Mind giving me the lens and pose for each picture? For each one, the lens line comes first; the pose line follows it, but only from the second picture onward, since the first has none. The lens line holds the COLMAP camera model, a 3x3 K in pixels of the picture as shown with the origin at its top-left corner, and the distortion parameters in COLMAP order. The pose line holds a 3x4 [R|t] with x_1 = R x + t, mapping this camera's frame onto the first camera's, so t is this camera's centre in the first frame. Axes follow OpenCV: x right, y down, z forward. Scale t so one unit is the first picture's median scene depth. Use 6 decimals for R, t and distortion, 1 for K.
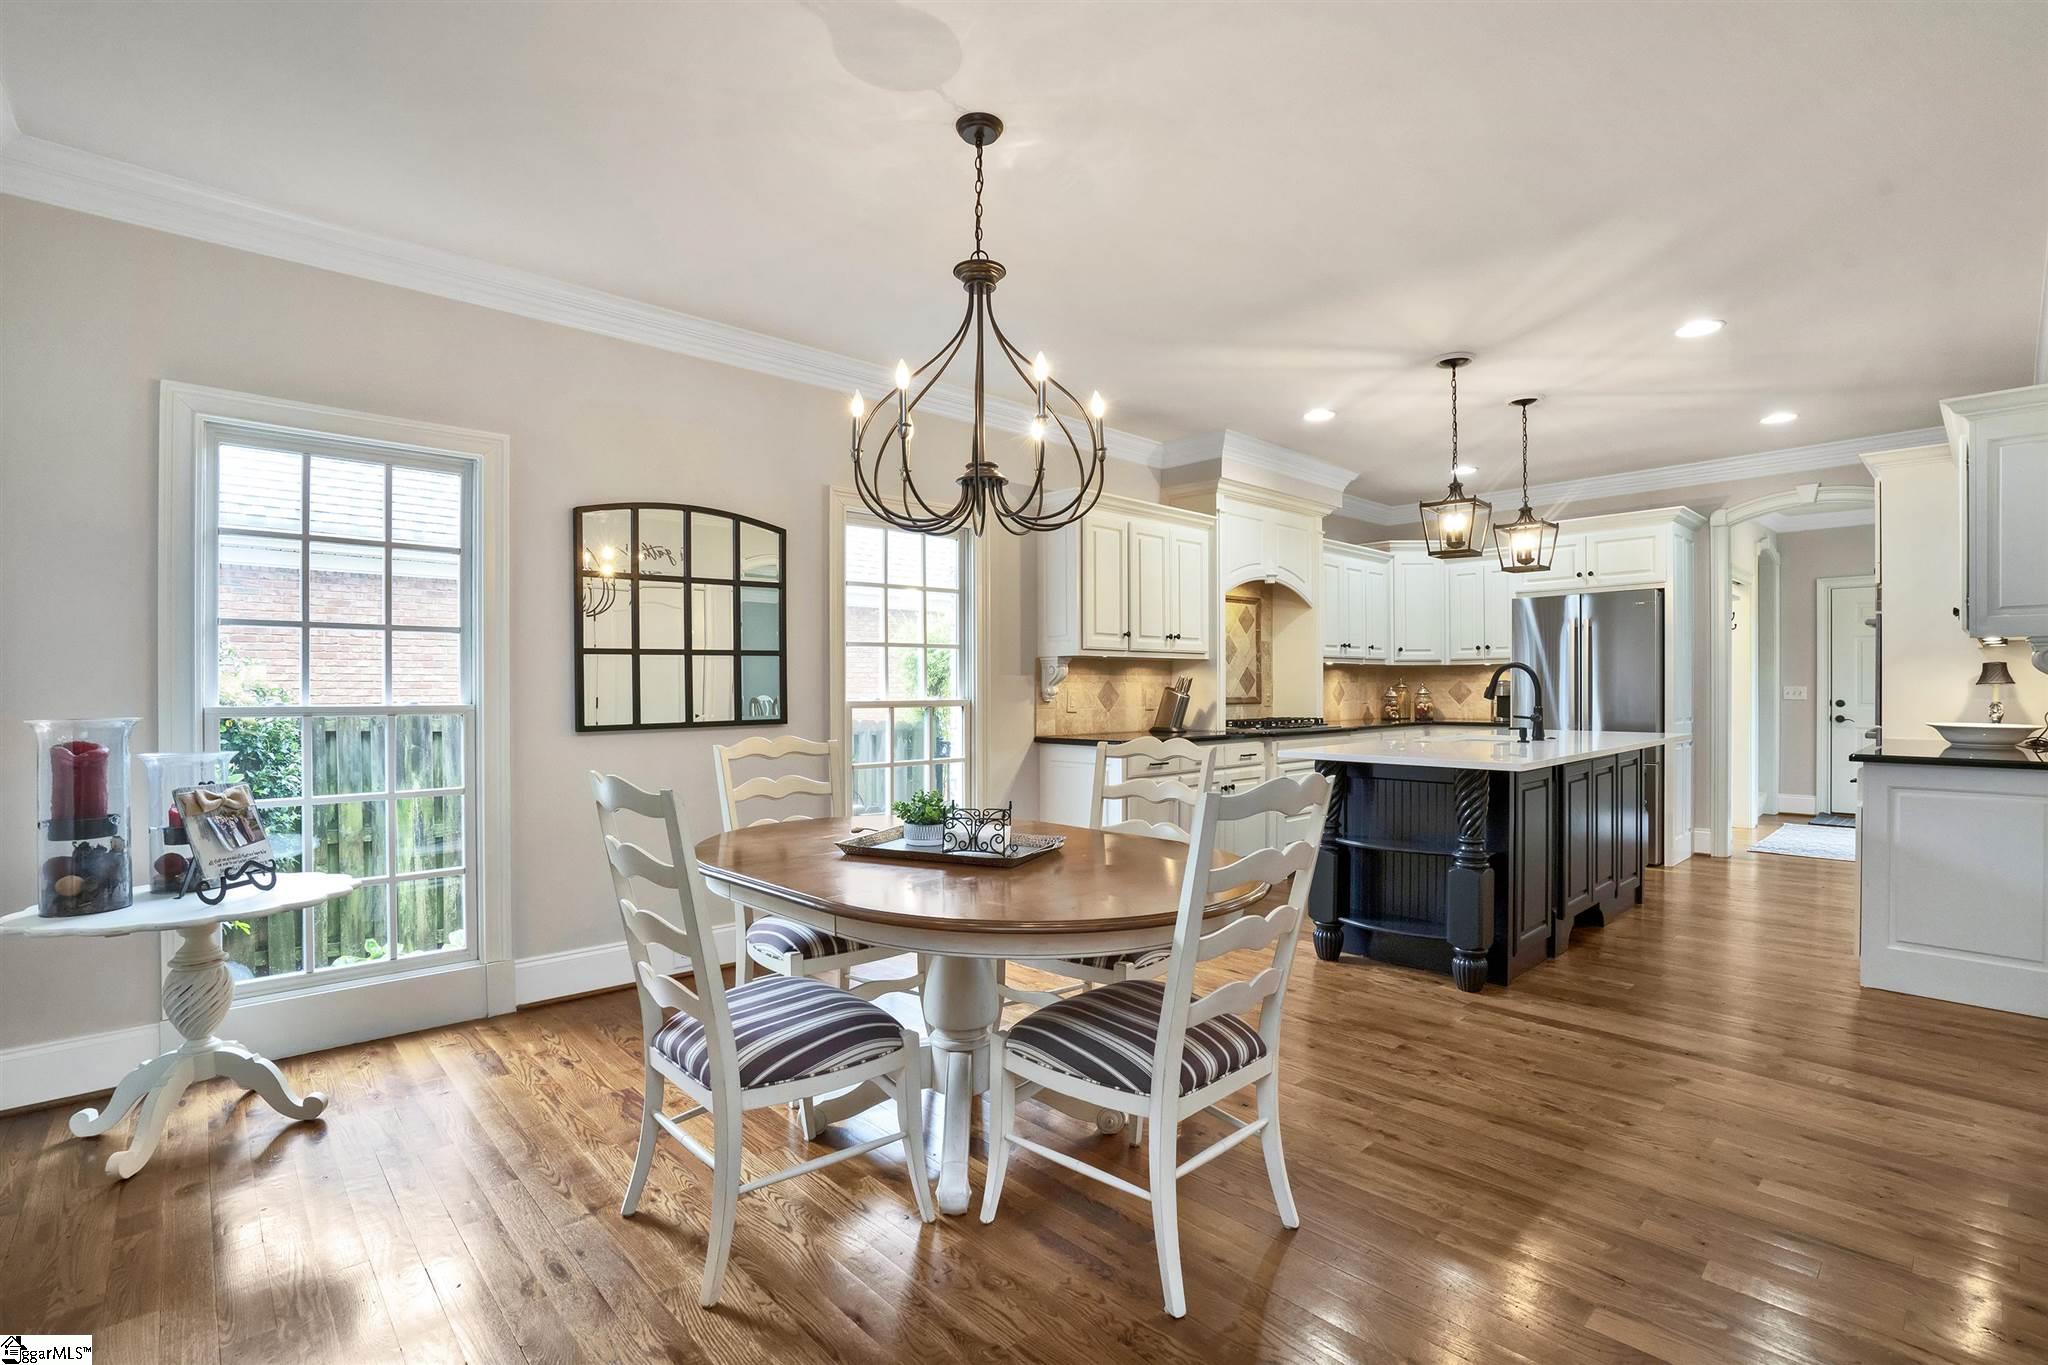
lens RADIAL K [[950.6, 0, 1047.7], [0, 950.6, 689.1], [0, 0, 1]] dist [-0.069506, 0.017151]
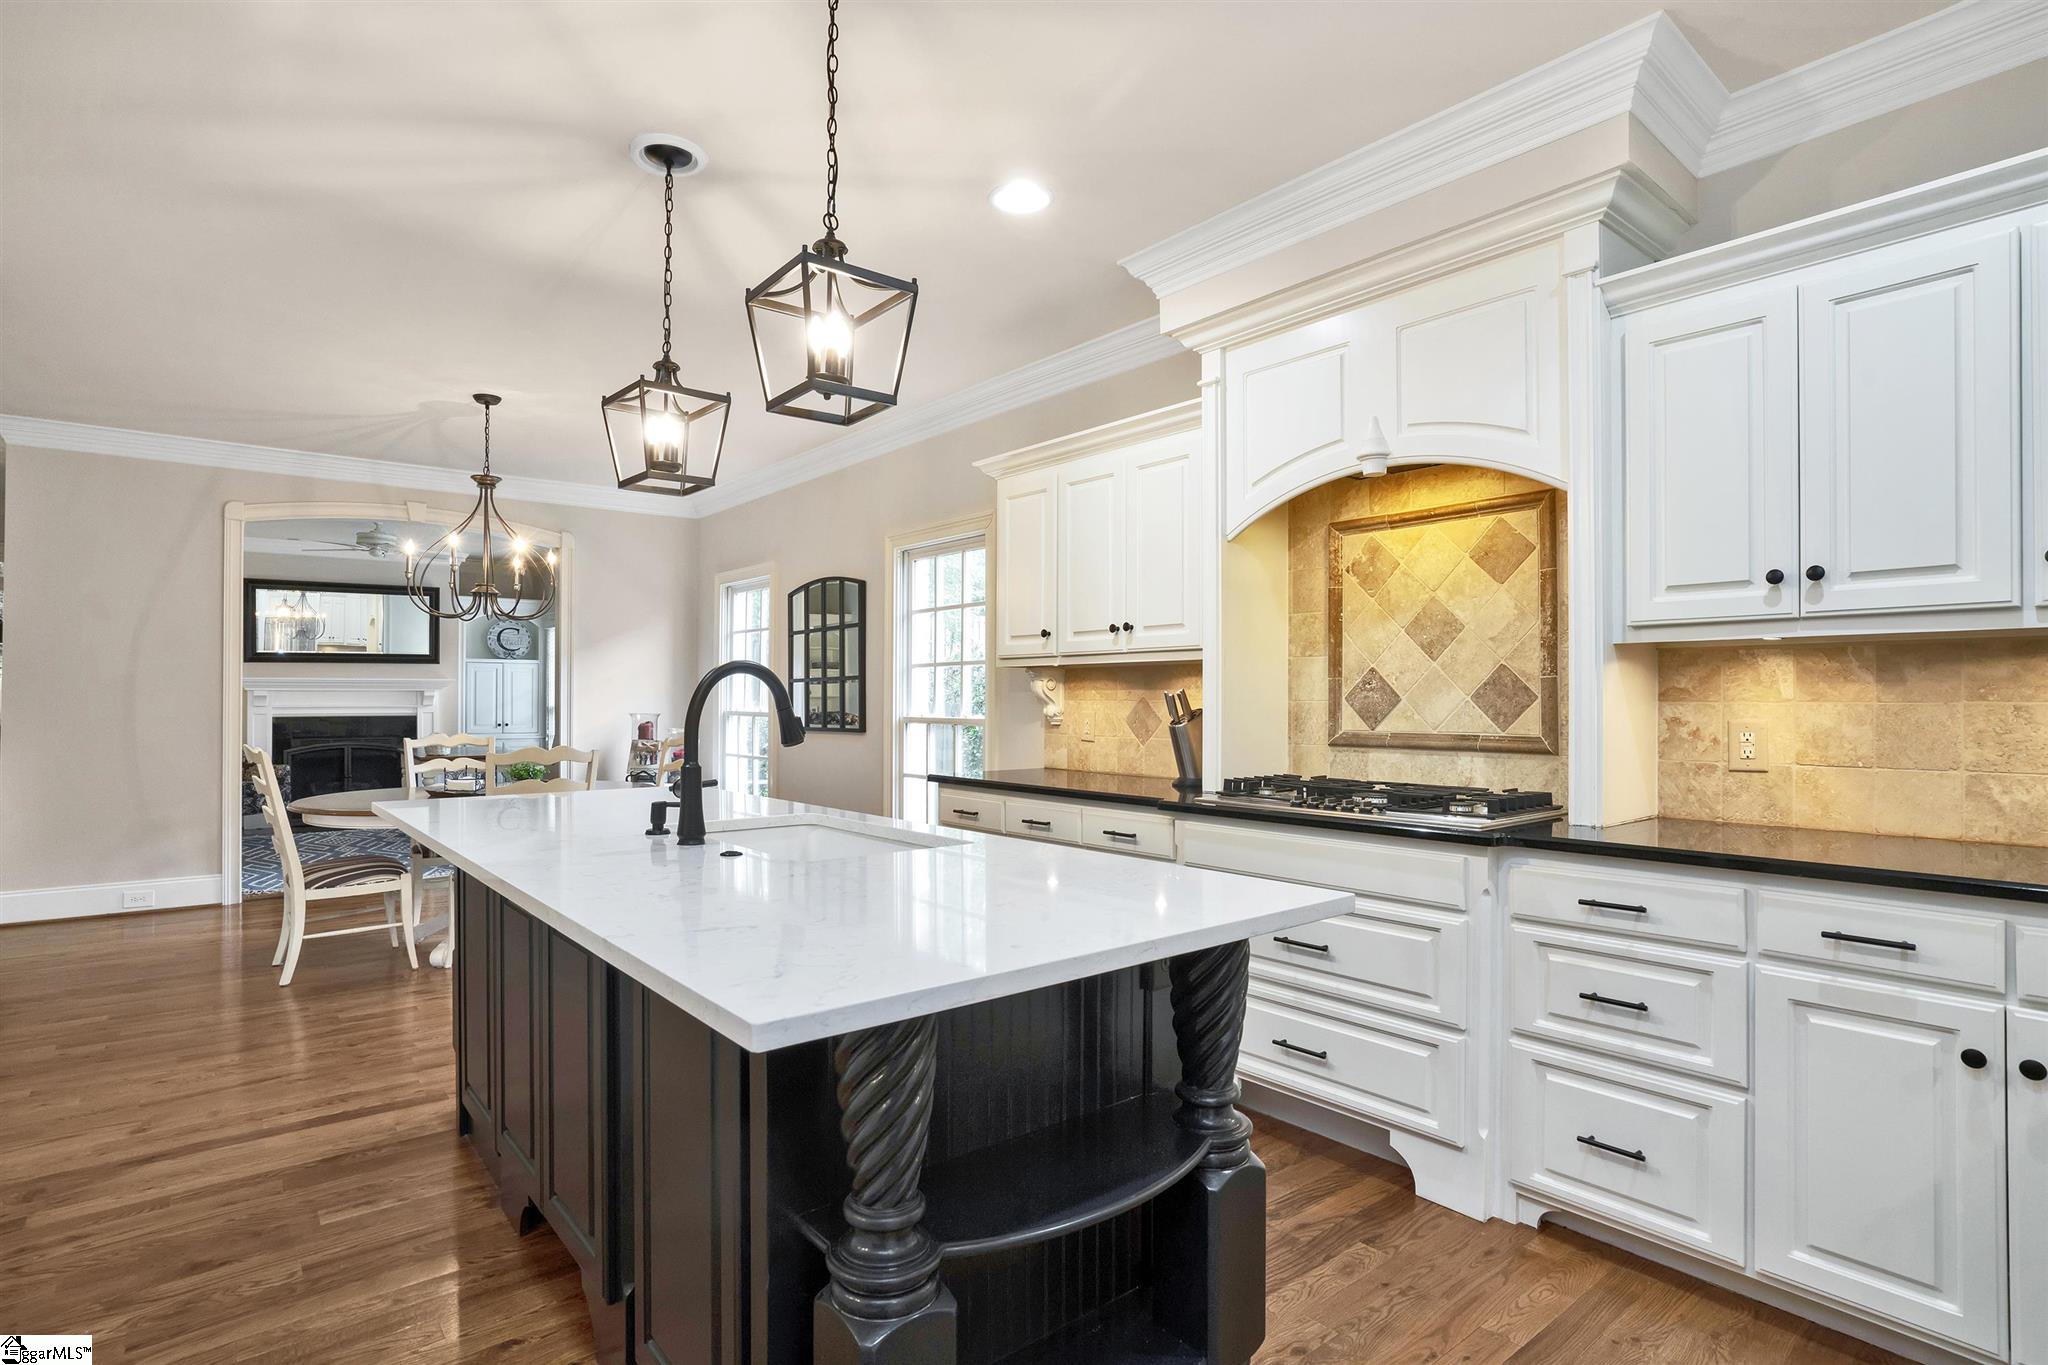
lens RADIAL K [[1097.8, 0, 1062.0], [0, 1097.8, 690.6], [0, 0, 1]] dist [-0.060987, 0.028993]
pose [[-0.094695, -0.002808, -0.995502, 0.817651], [-0.001692, 0.999995, -0.002660, -0.011664], [0.995505, 0.001433, -0.094700, 0.989976]]
